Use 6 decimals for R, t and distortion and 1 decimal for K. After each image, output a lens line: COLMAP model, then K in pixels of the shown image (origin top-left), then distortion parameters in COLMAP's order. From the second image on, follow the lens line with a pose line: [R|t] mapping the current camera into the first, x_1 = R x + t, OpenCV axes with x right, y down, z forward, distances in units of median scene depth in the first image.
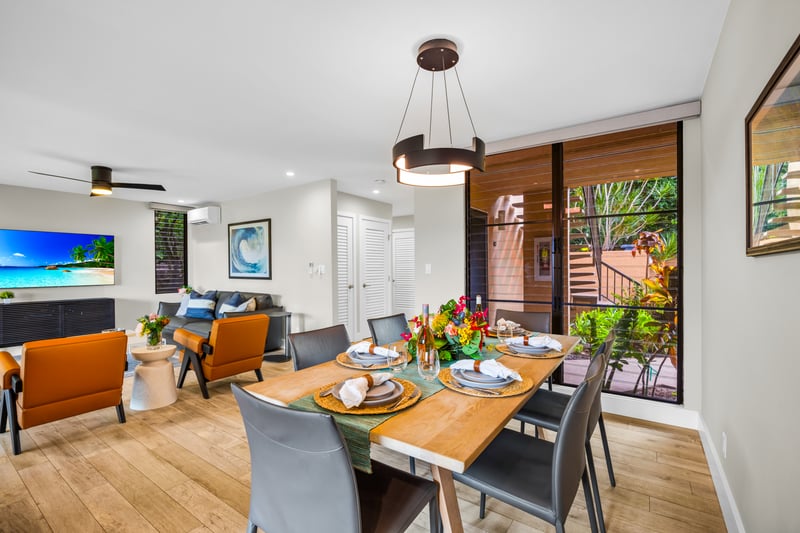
lens RADIAL K [[356.7, 0, 390.5], [0, 356.7, 269.6], [0, 0, 1]] dist [-0.001015, -0.000127]
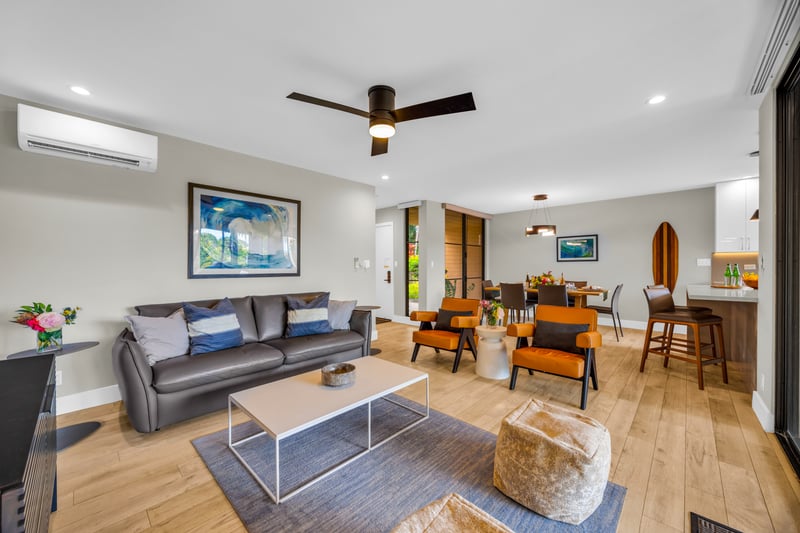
lens RADIAL K [[306.6, 0, 398.5], [0, 306.6, 260.8], [0, 0, 1]] dist [-0.000429, -0.000130]
pose [[0.124821, 0.018820, 0.992001, -0.972844], [0.000543, 0.999819, -0.019036, 0.006986], [-0.992179, 0.002915, 0.124788, 0.663757]]
